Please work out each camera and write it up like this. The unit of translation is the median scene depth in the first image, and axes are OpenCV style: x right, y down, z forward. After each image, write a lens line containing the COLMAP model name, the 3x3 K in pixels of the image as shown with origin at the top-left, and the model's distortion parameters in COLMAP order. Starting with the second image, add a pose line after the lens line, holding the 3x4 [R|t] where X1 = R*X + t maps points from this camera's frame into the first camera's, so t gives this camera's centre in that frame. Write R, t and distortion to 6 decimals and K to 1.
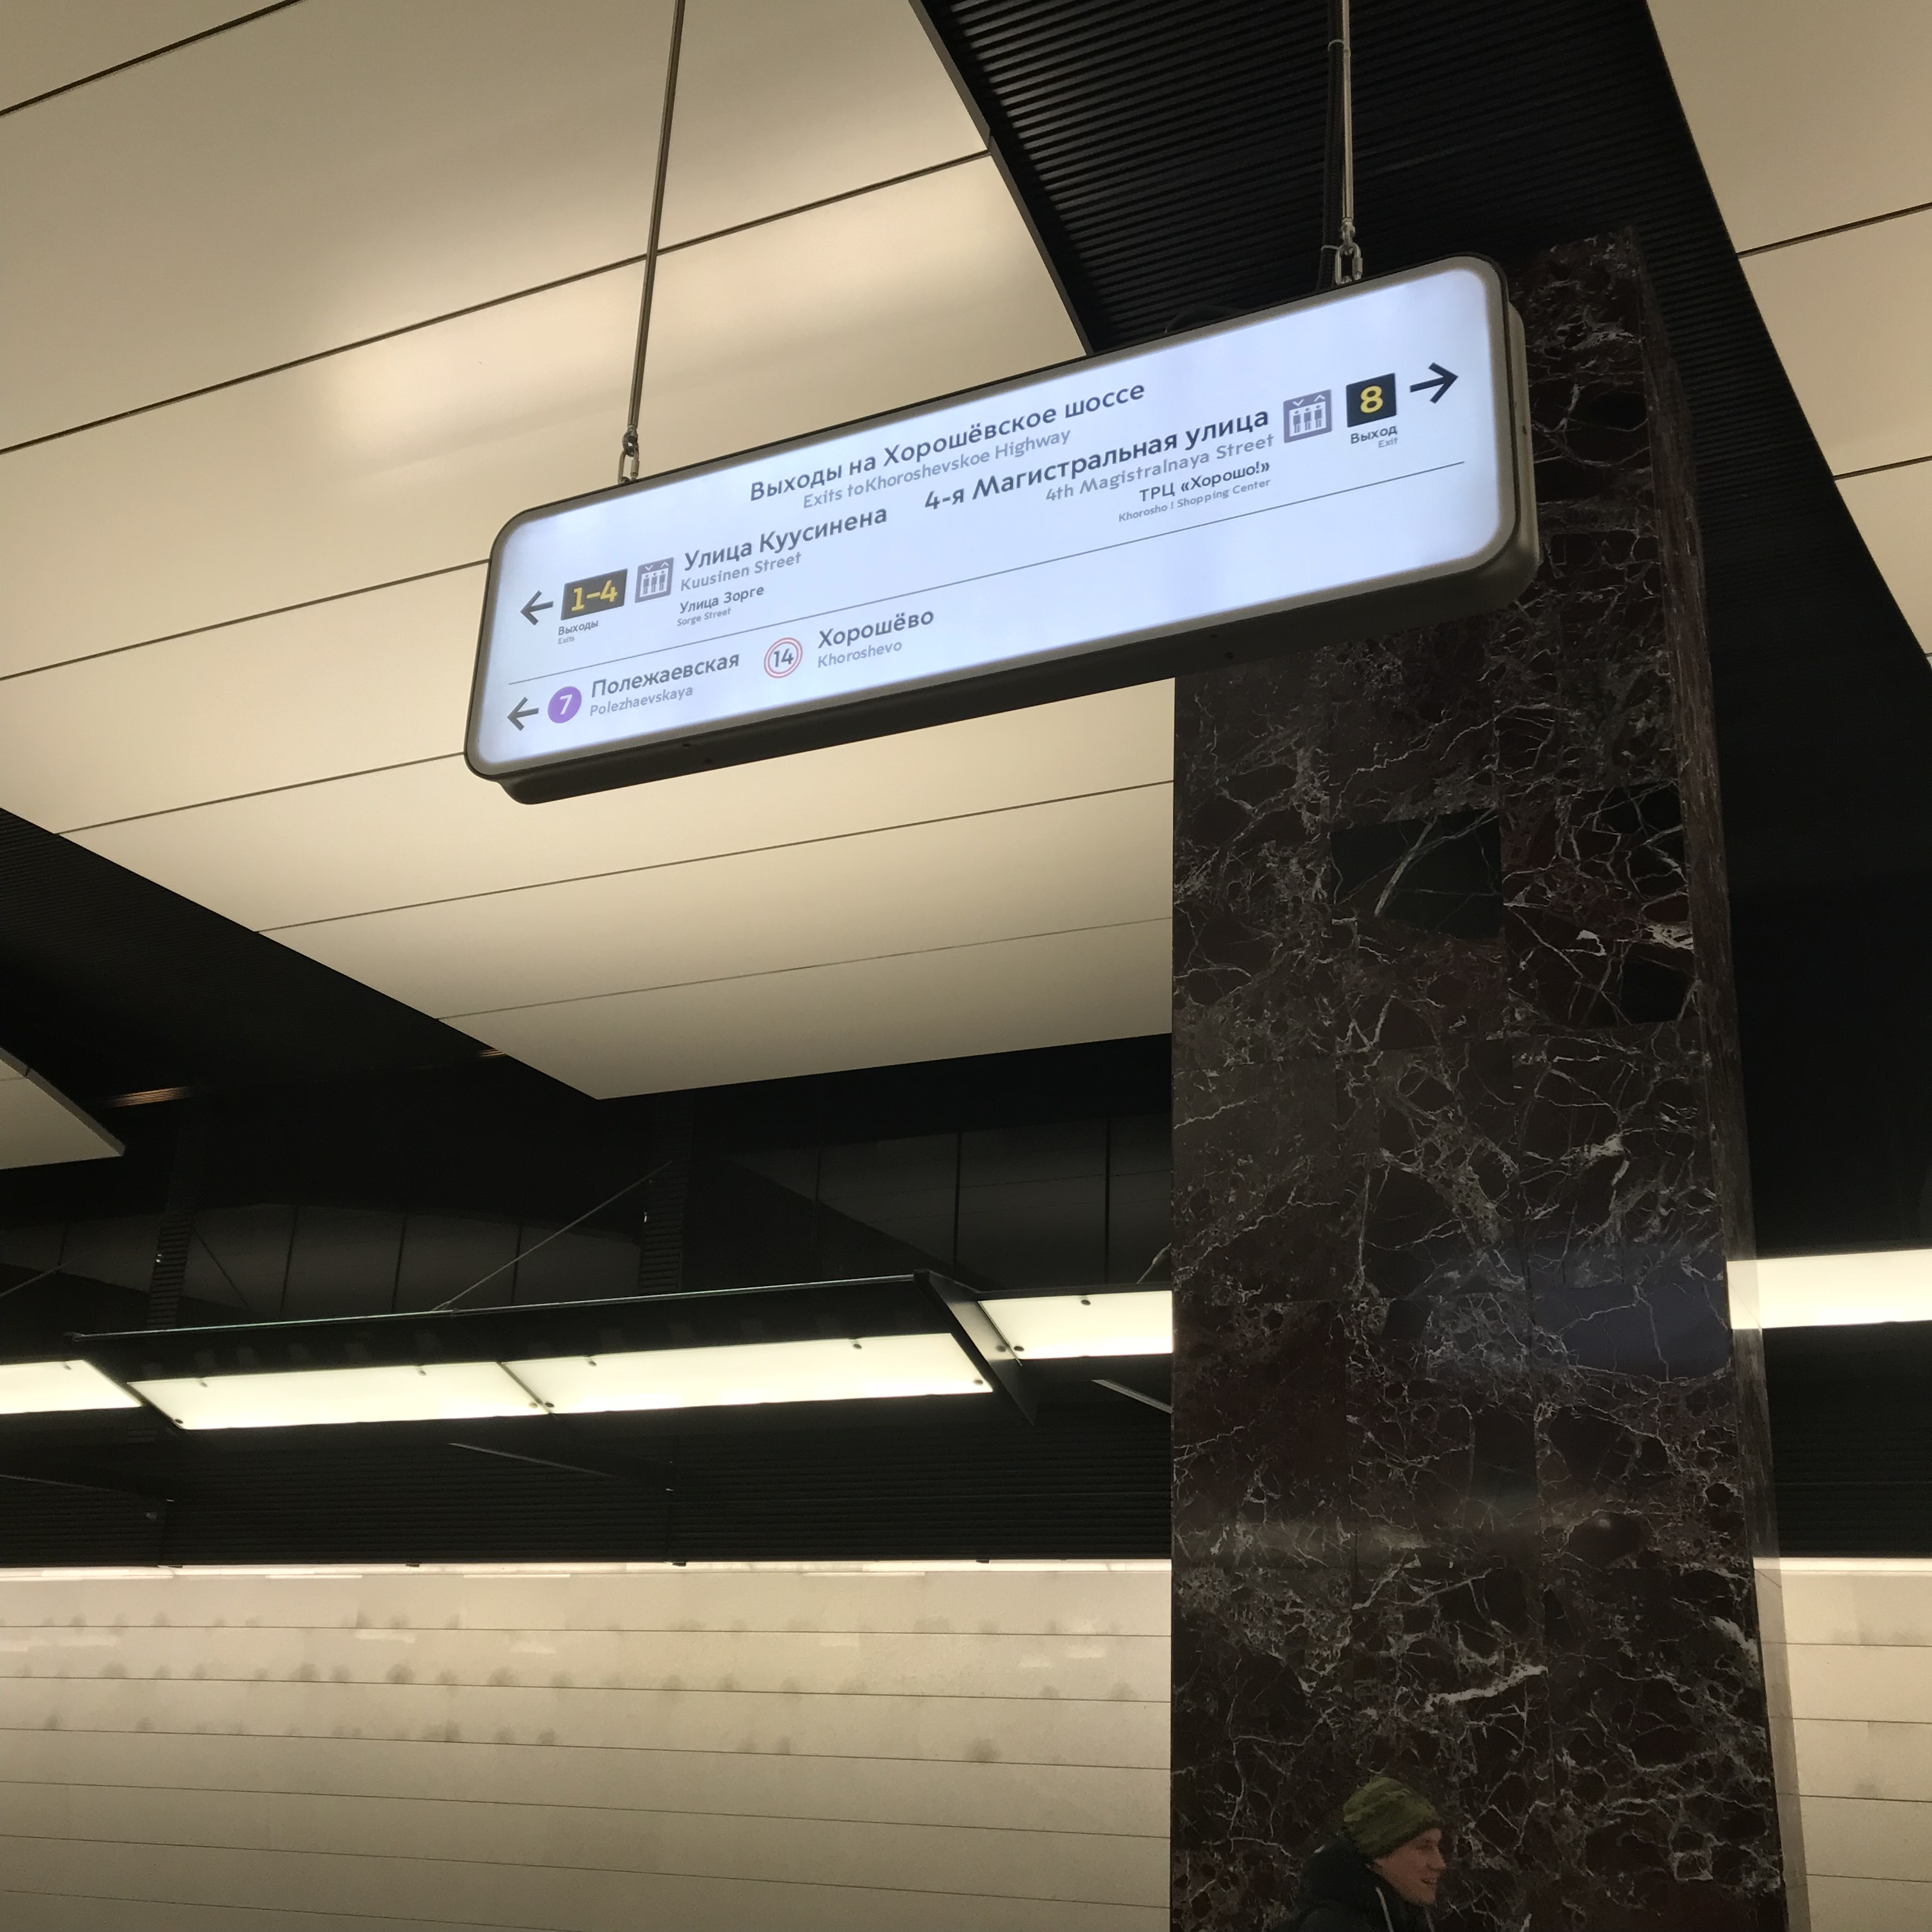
lens RADIAL K [[2157.2, 0, 956.9], [0, 2157.2, 925.5], [0, 0, 1]] dist [0.195673, -0.686802]
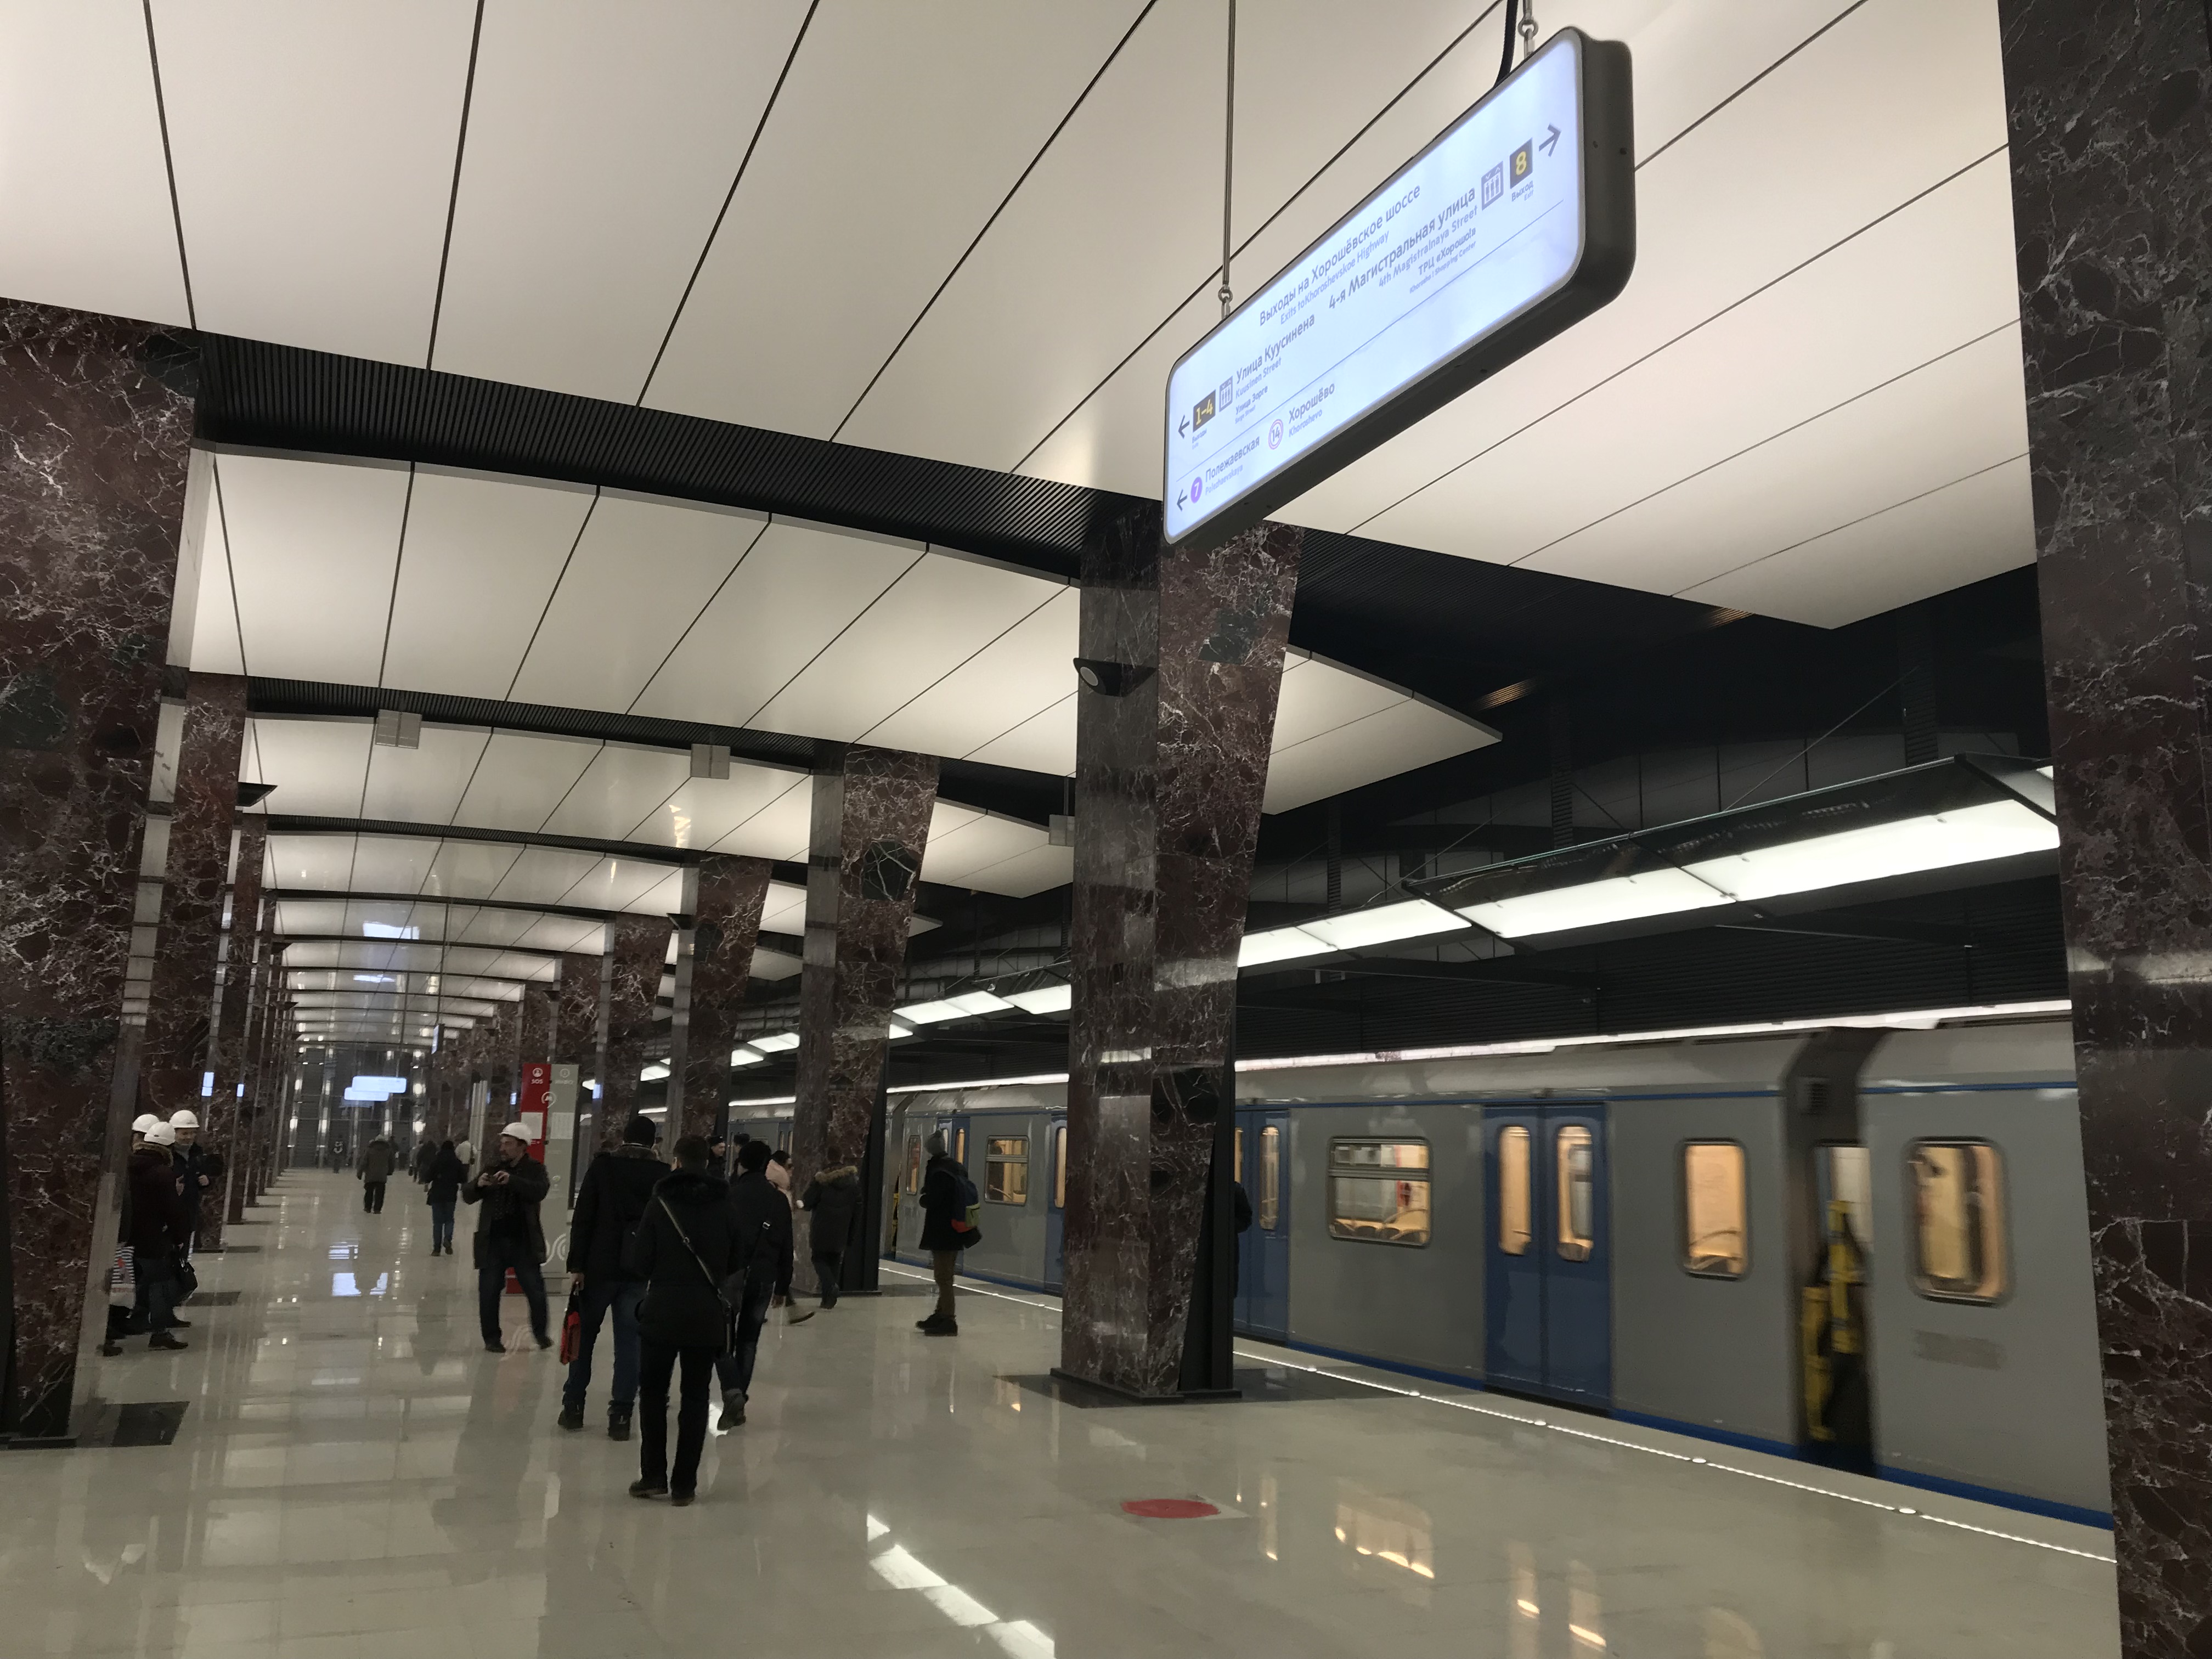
lens RADIAL K [[1841.1, 0, 1106.0], [0, 1841.1, 829.5], [0, 0, 1]] dist [0.139695, -0.232582]
pose [[0.788876, -0.129895, -0.600668, 0.501903], [0.231941, 0.968053, 0.095272, -0.006666], [0.569103, -0.214477, 0.793802, -0.134289]]
